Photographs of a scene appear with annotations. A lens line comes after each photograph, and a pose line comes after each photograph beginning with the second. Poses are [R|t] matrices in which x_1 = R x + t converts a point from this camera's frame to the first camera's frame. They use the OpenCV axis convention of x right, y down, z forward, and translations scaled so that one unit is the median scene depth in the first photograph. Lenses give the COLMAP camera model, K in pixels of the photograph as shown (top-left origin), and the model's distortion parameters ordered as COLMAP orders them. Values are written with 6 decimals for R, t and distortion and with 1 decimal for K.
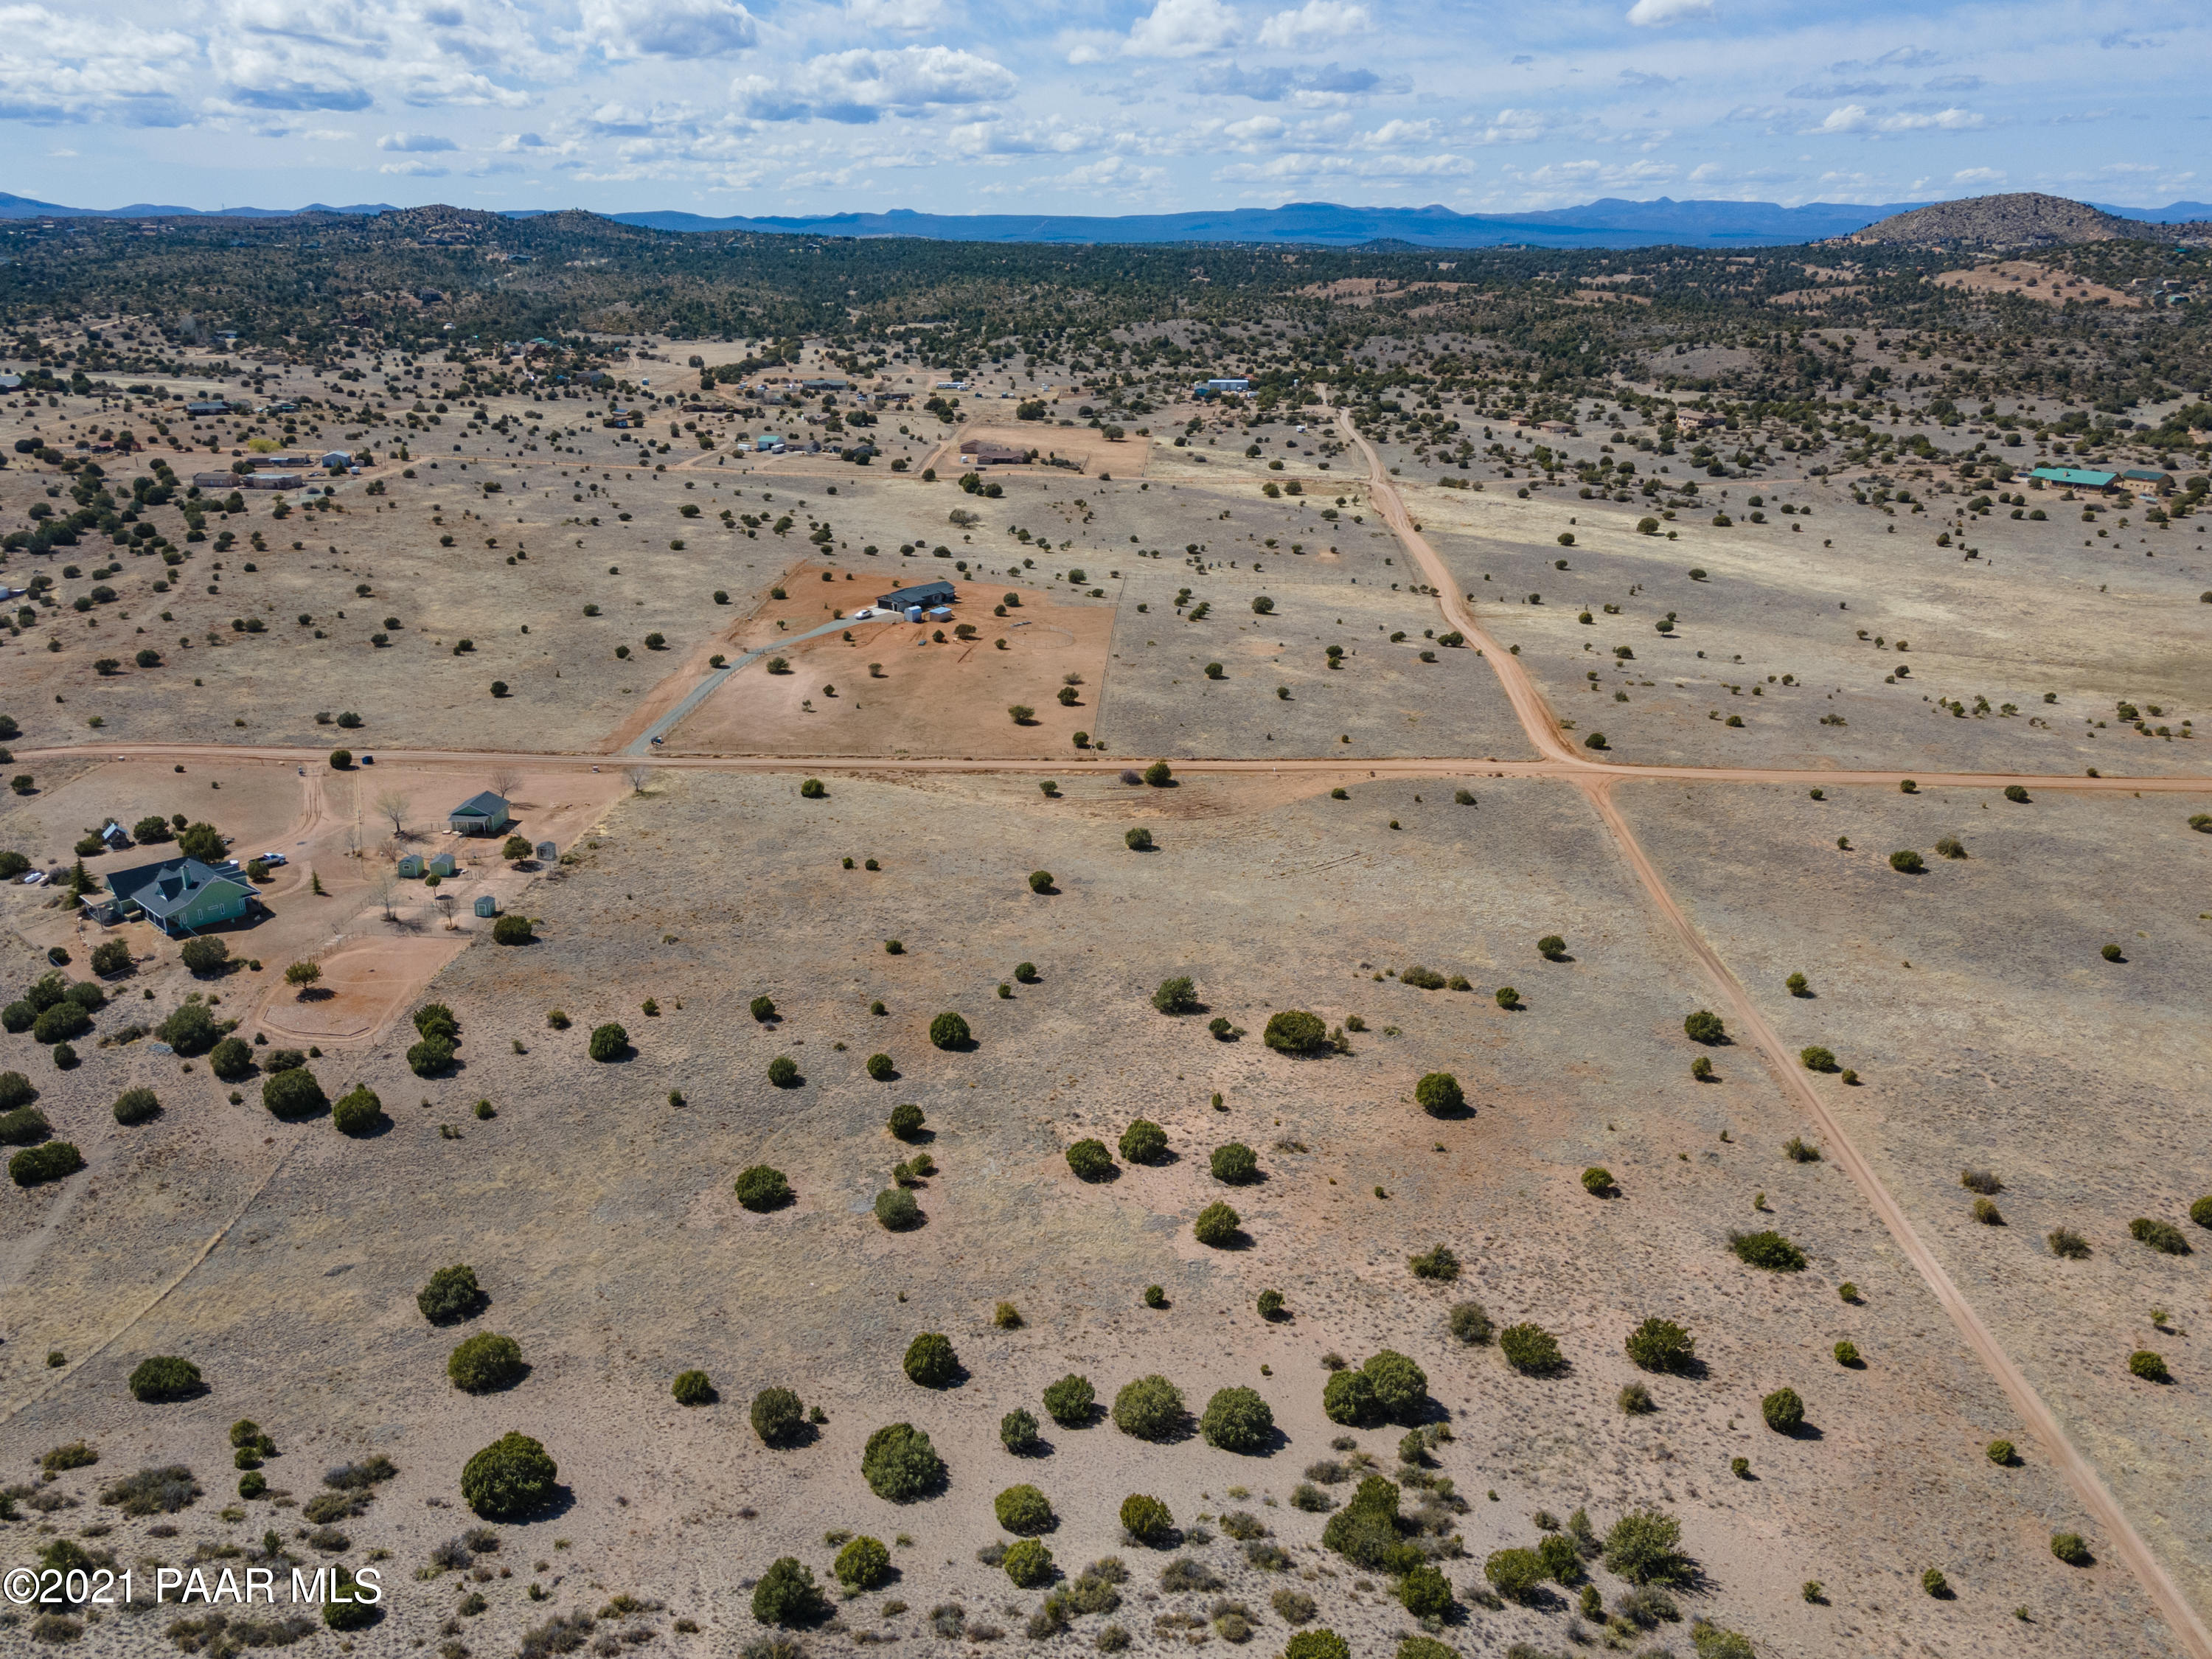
lens RADIAL K [[1707.2, 0, 1095.0], [0, 1707.2, 841.8], [0, 0, 1]] dist [0.043386, 0.005595]
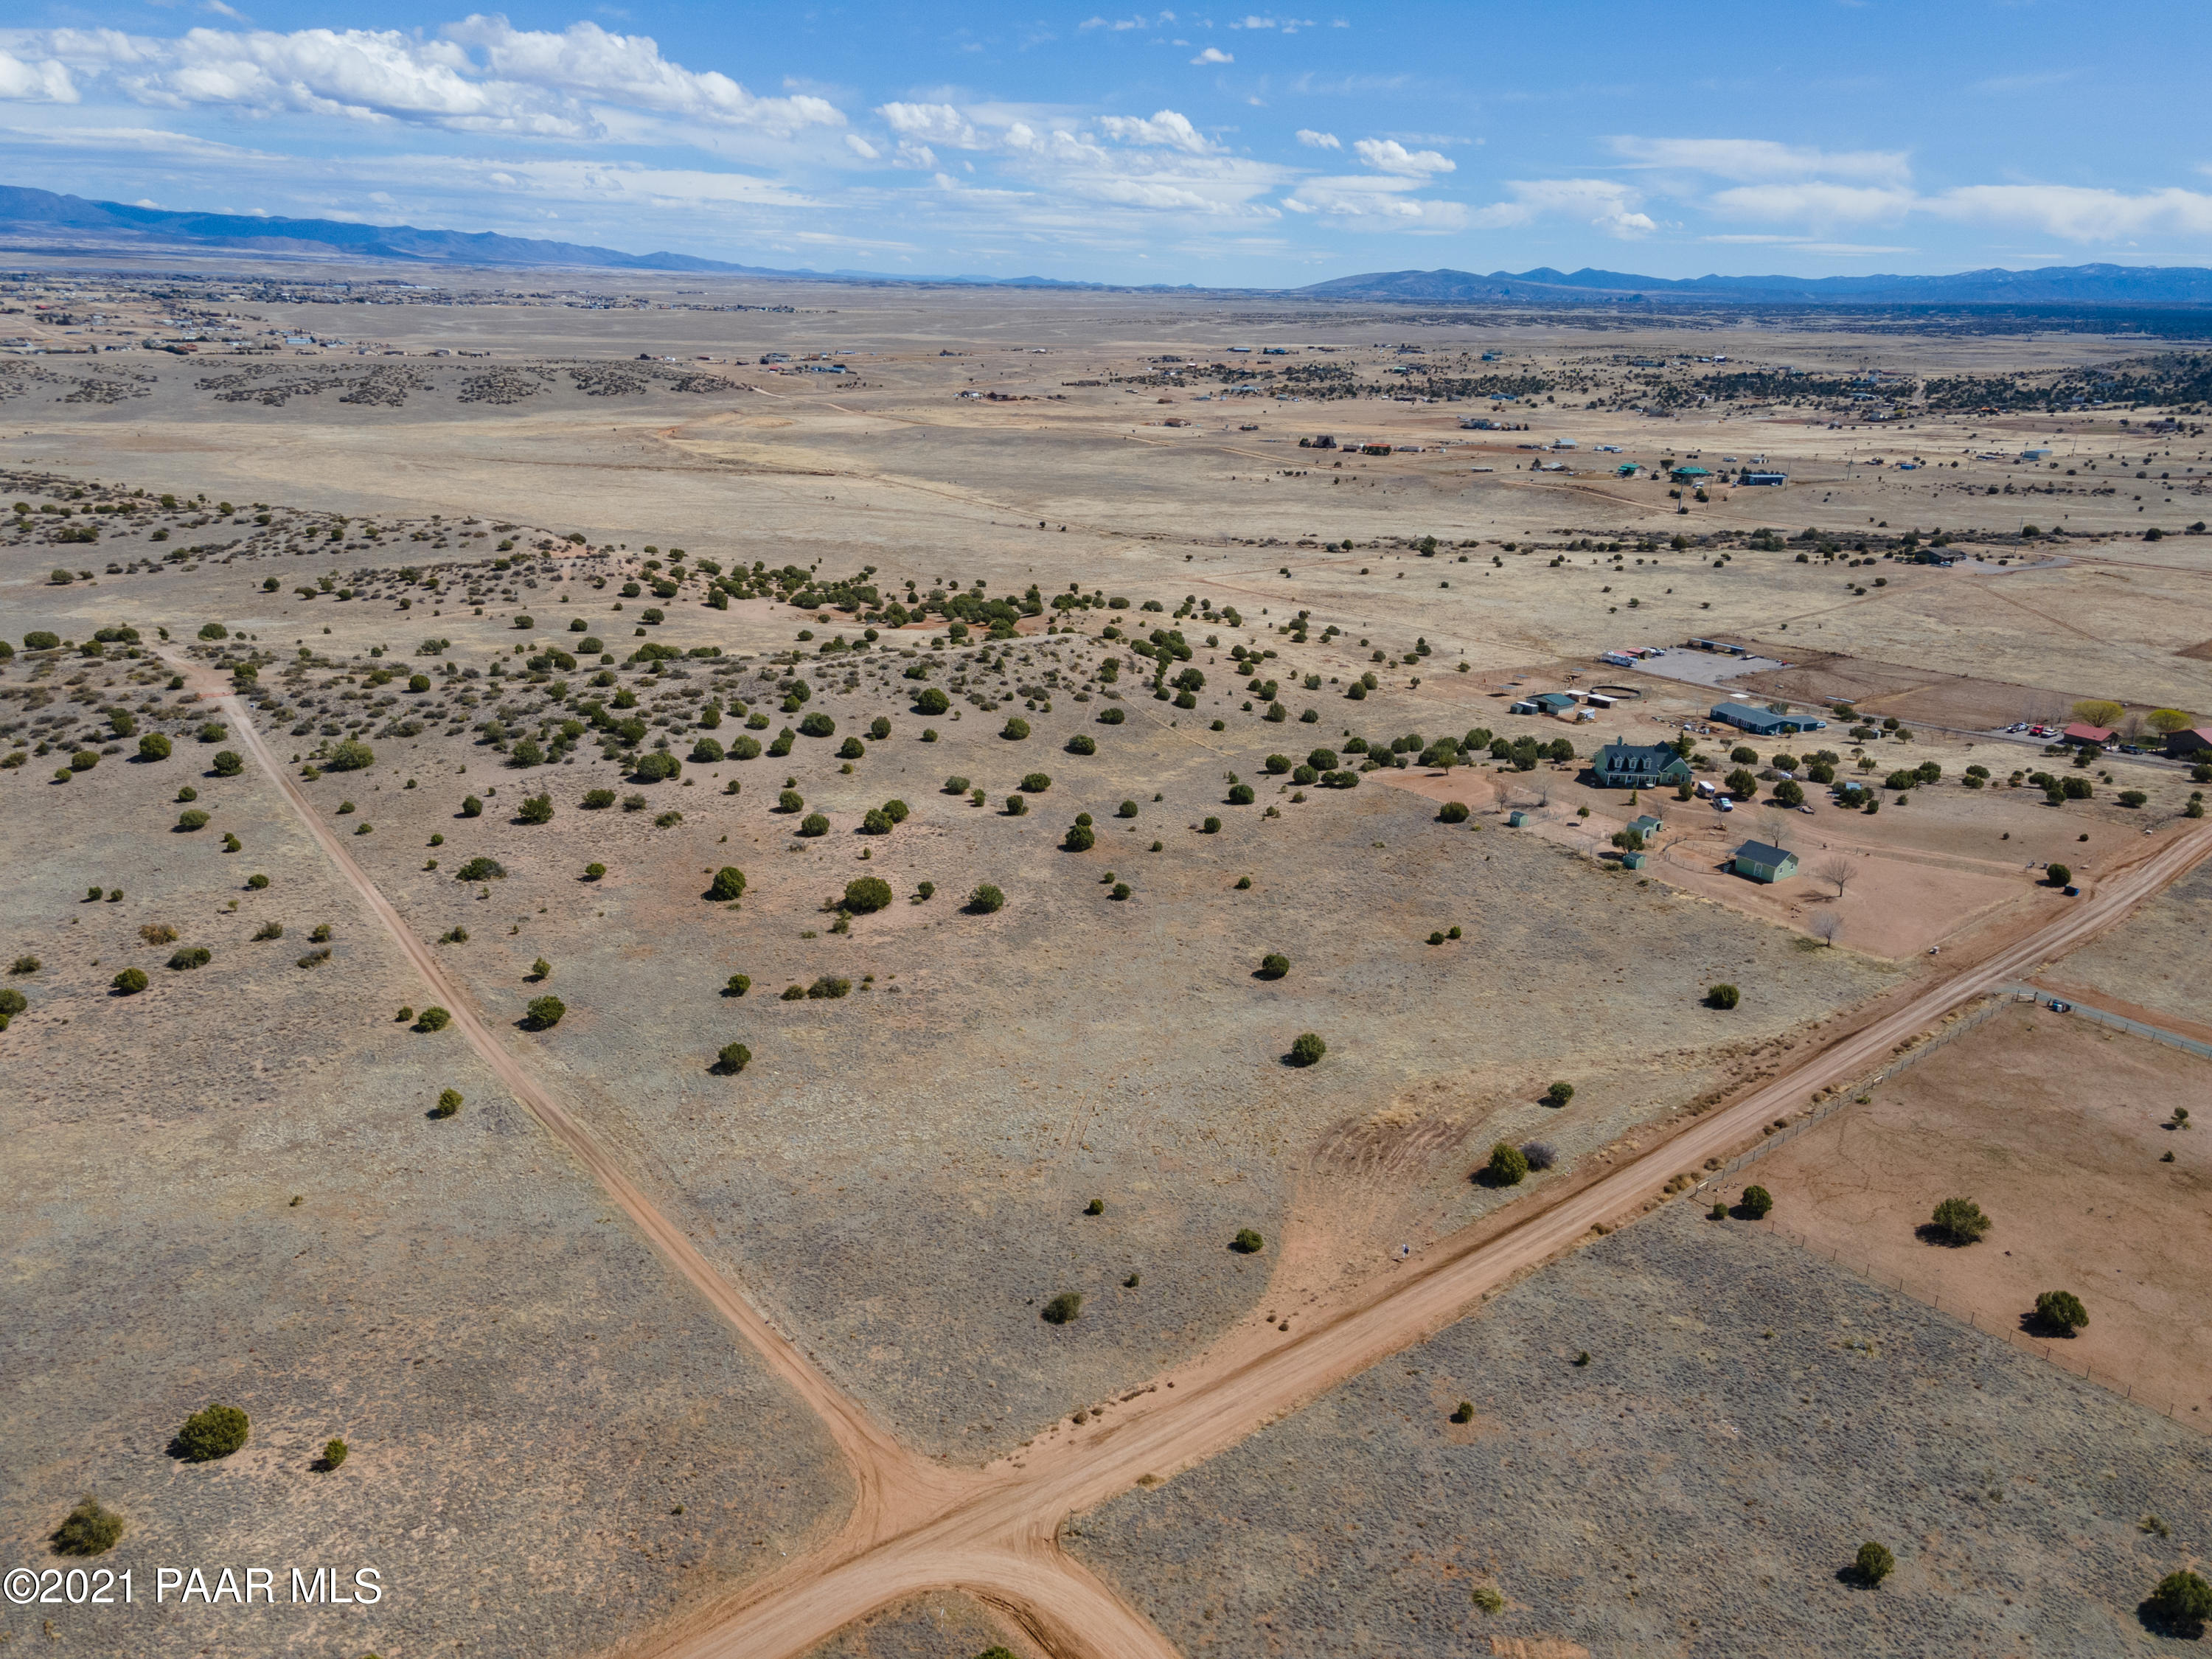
lens RADIAL K [[1607.6, 0, 1090.4], [0, 1607.6, 841.9], [0, 0, 1]] dist [0.038846, 0.007666]
pose [[-0.761241, 0.183346, -0.622010, 0.534963], [-0.256406, 0.795928, 0.548411, -0.448666], [0.595624, 0.576960, -0.558882, 1.301403]]
